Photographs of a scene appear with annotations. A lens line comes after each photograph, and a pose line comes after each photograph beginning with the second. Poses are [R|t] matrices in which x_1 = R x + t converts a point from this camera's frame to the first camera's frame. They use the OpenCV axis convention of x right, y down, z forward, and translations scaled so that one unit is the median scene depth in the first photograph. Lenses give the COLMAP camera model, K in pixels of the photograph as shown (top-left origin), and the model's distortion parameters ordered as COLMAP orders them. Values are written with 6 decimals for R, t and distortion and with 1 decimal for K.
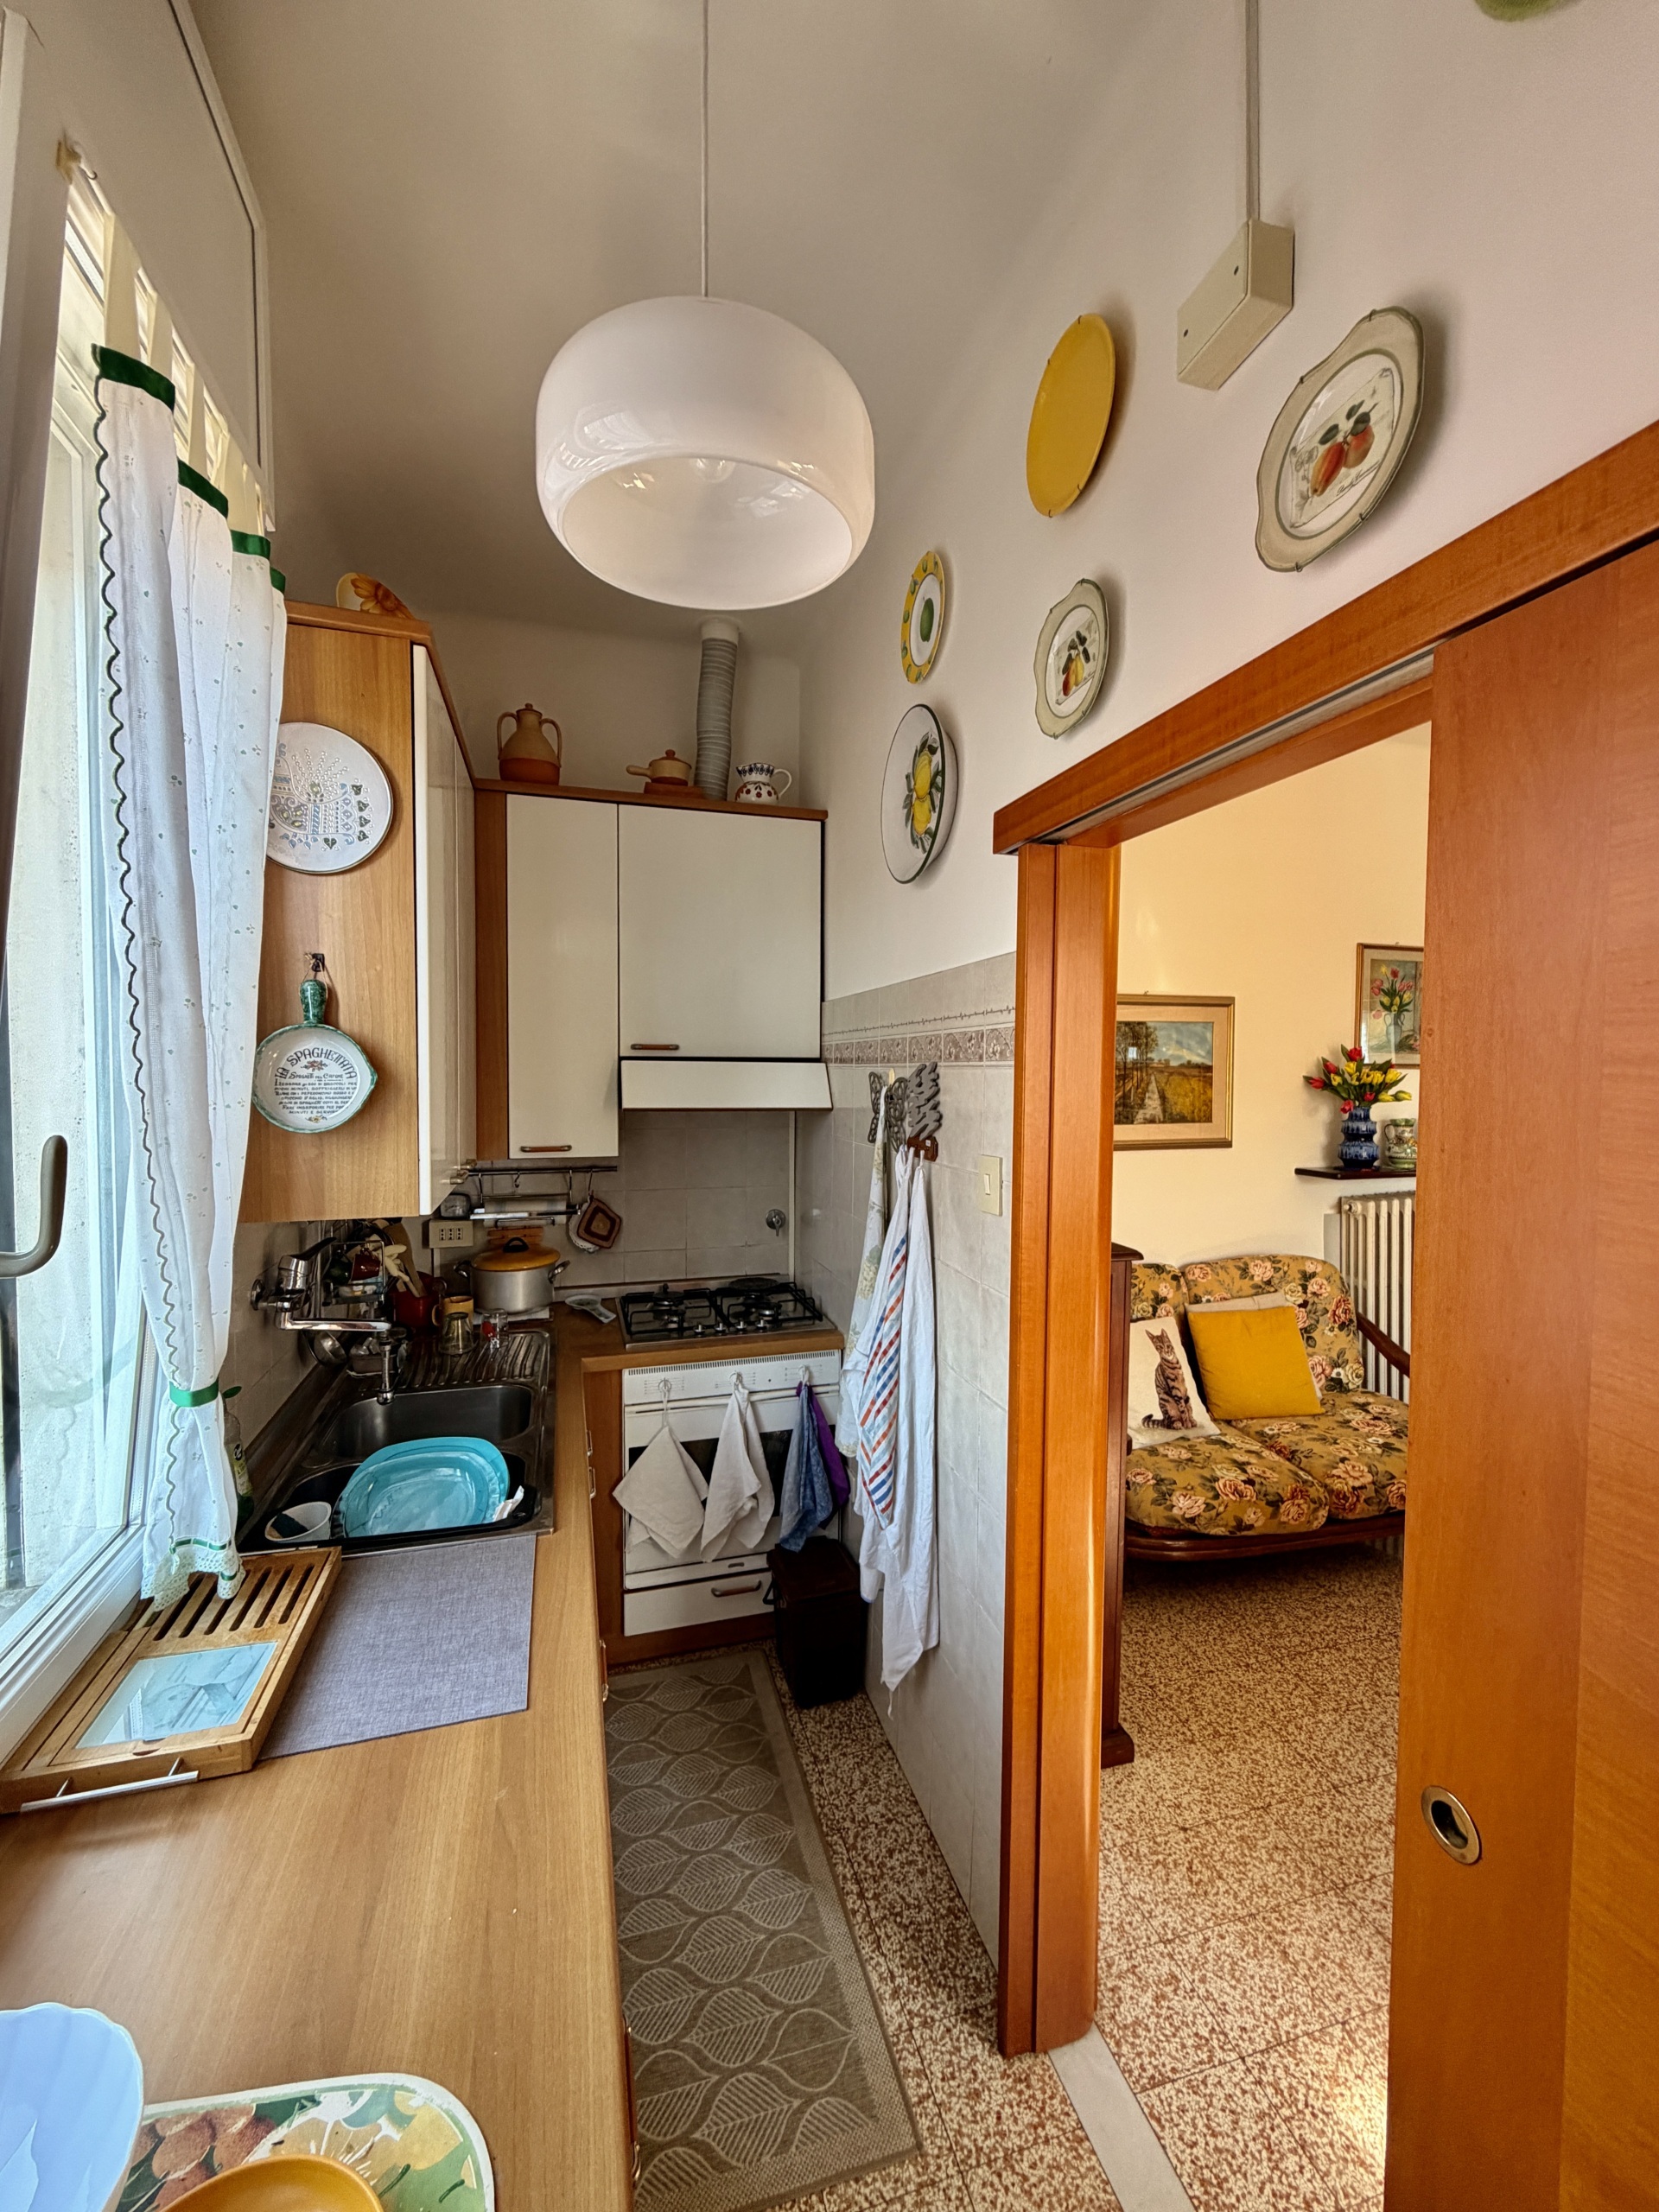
lens RADIAL K [[903.8, 0, 828.7], [0, 903.8, 1099.9], [0, 0, 1]] dist [0.001483, -0.000026]
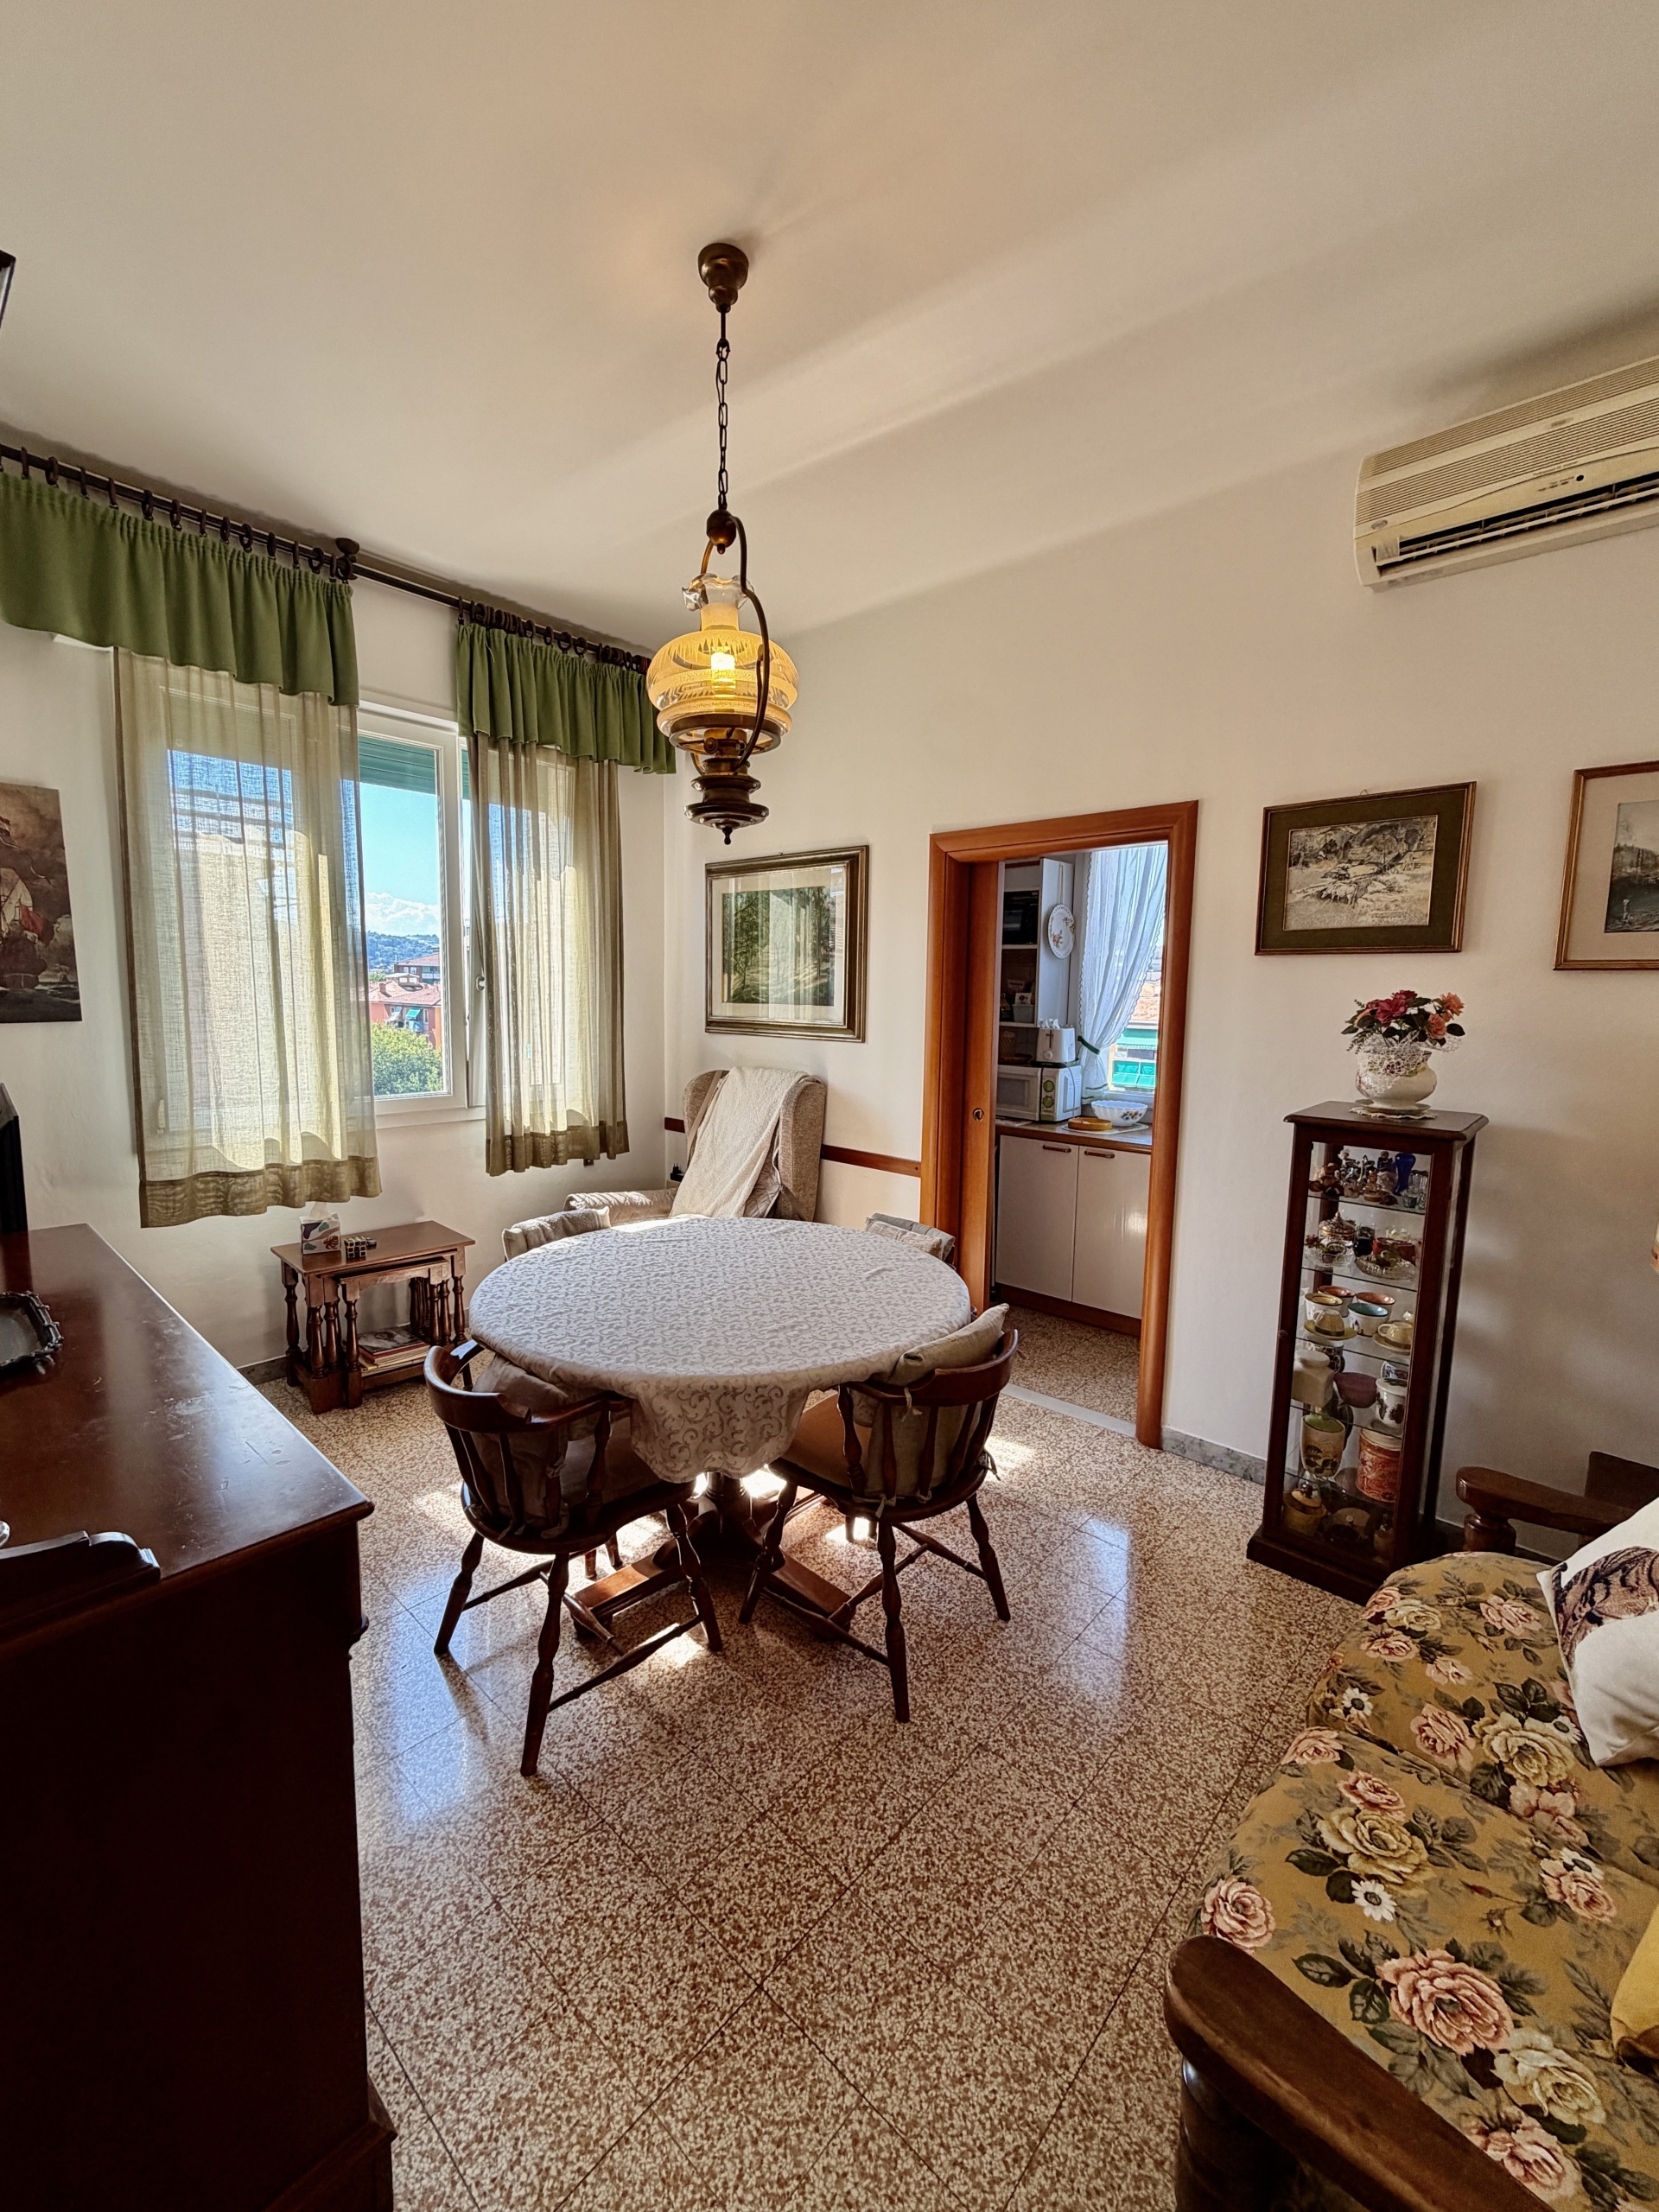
lens RADIAL K [[903.8, 0, 828.7], [0, 903.8, 1099.9], [0, 0, 1]] dist [0.001483, -0.000026]
pose [[-0.852808, 0.045681, -0.520224, 0.856098], [-0.038897, 0.987844, 0.150506, 0.006032], [0.520775, 0.148588, -0.840664, 1.009765]]
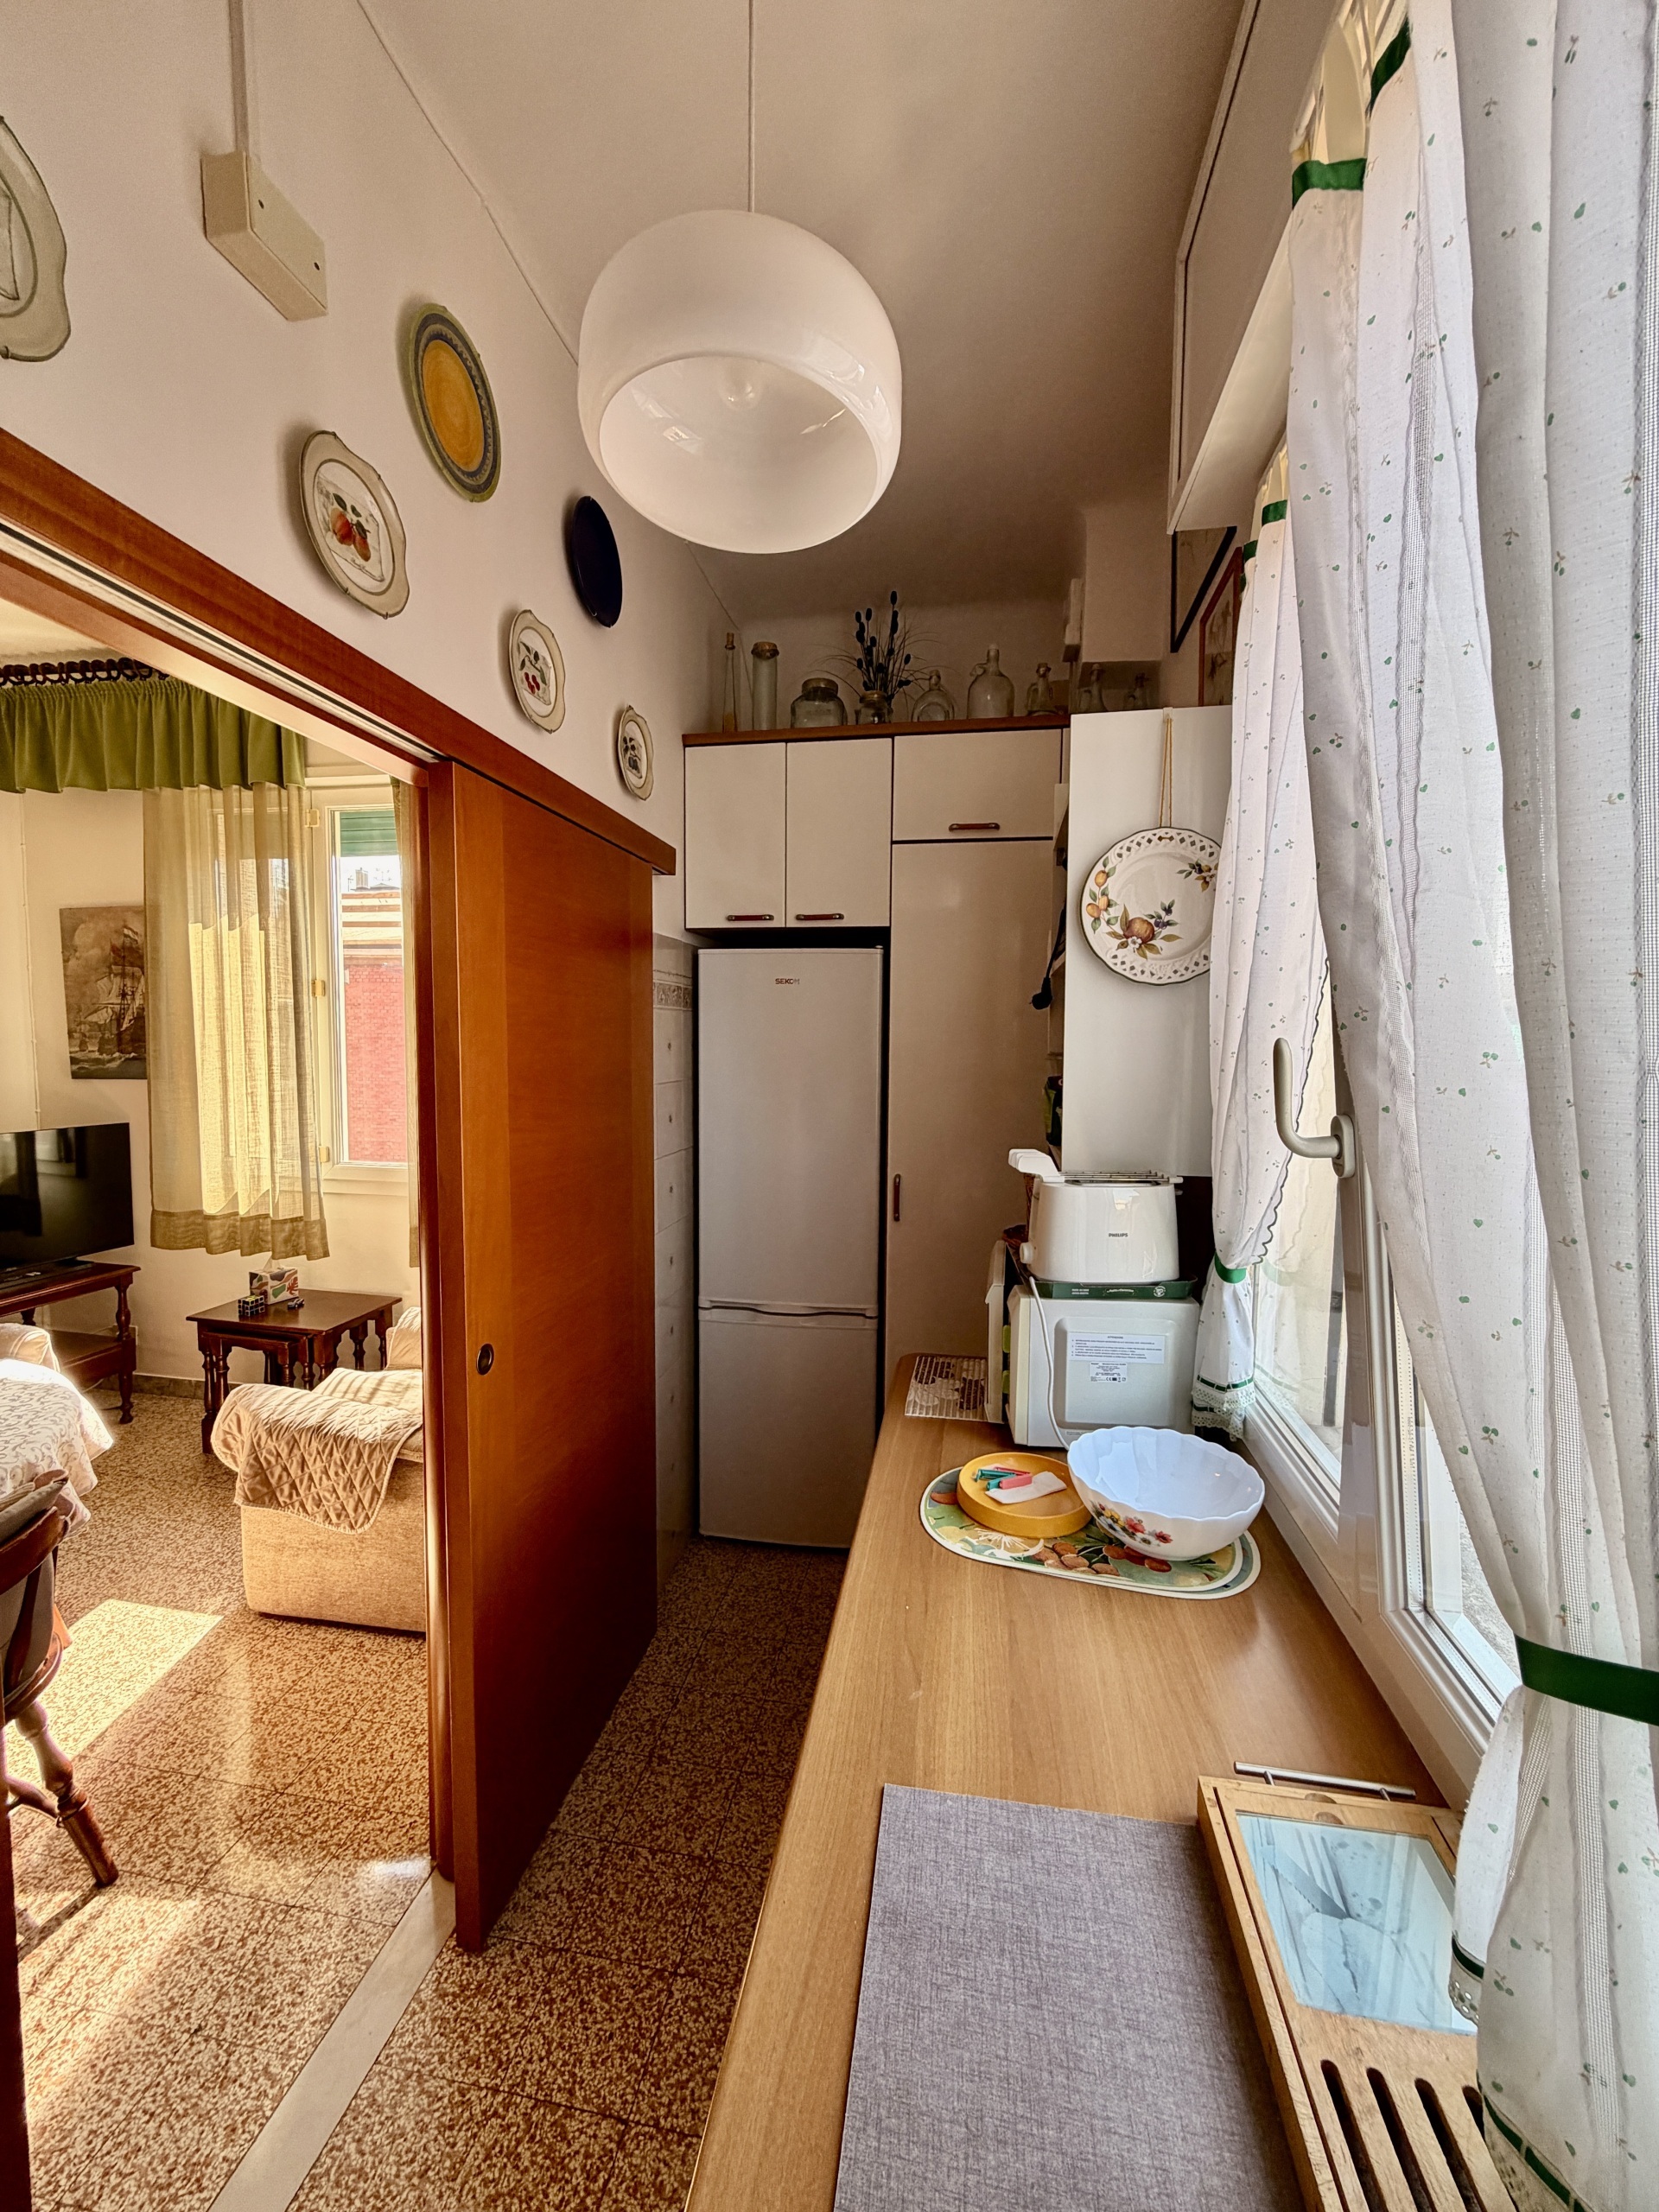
lens RADIAL K [[881.7, 0, 828.6], [0, 881.7, 1101.1], [0, 0, 1]] dist [0.001767, 0.000030]
pose [[-0.893545, -0.048040, 0.446396, -0.192179], [-0.001294, 0.994530, 0.104440, 0.000864], [-0.448972, 0.092744, -0.888720, 0.519092]]
